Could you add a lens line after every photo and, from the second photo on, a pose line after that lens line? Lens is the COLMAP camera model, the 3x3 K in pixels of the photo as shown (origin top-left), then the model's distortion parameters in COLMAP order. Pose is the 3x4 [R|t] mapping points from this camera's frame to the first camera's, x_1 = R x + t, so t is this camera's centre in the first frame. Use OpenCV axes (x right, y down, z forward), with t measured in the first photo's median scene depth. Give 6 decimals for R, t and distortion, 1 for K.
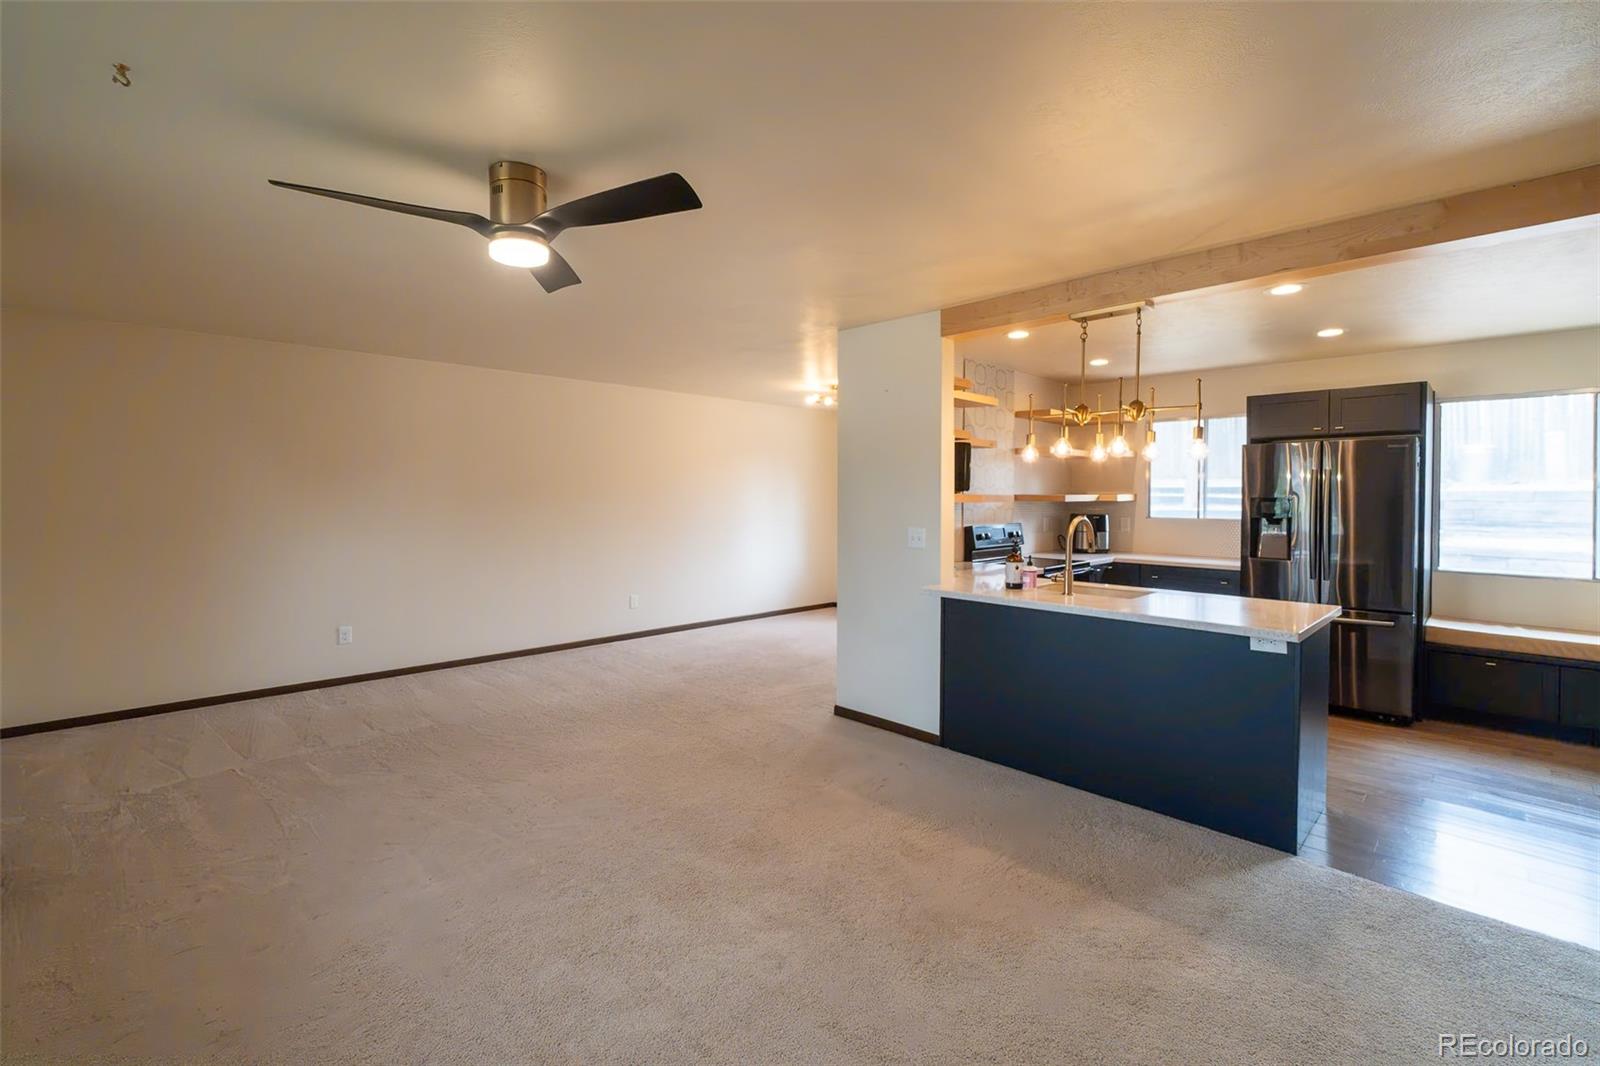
lens RADIAL K [[707.8, 0, 800.7], [0, 707.8, 500.2], [0, 0, 1]] dist [0.000366, -0.000126]
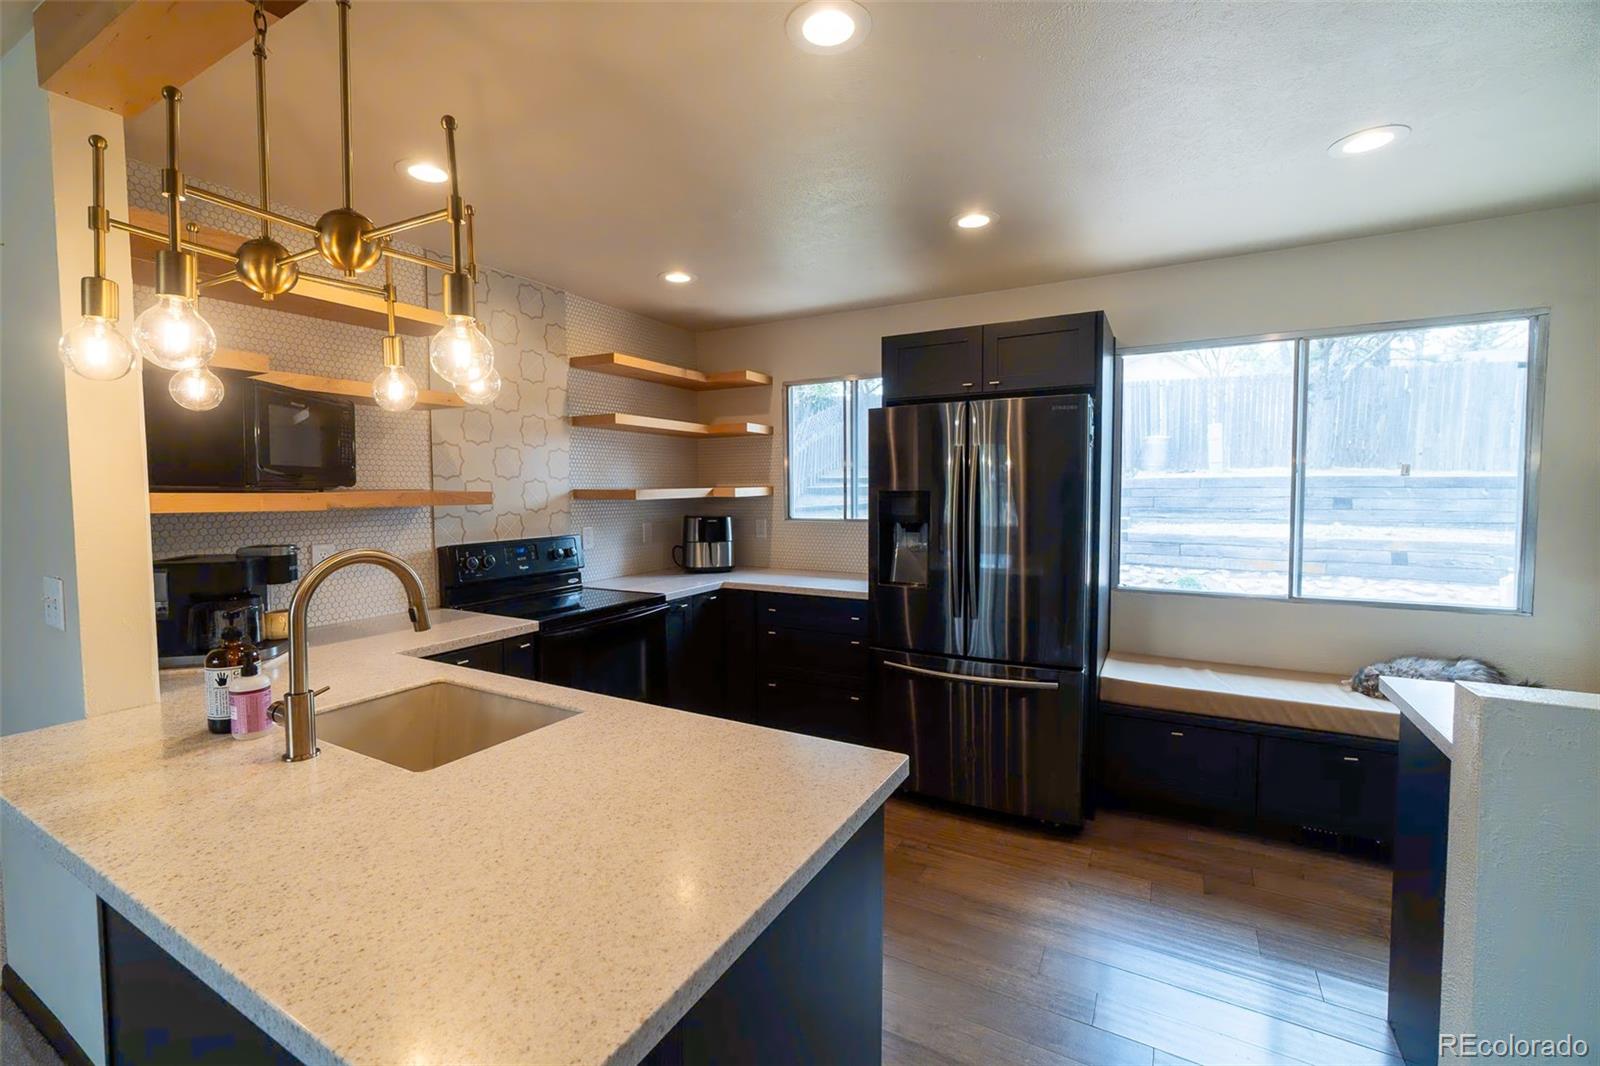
lens RADIAL K [[692.8, 0, 805.5], [0, 692.8, 523.3], [0, 0, 1]] dist [-0.014260, -0.000330]
pose [[0.956863, -0.026768, 0.289303, 0.396069], [0.013944, 0.998830, 0.046298, -0.004400], [-0.290204, -0.040267, 0.956117, 0.423991]]
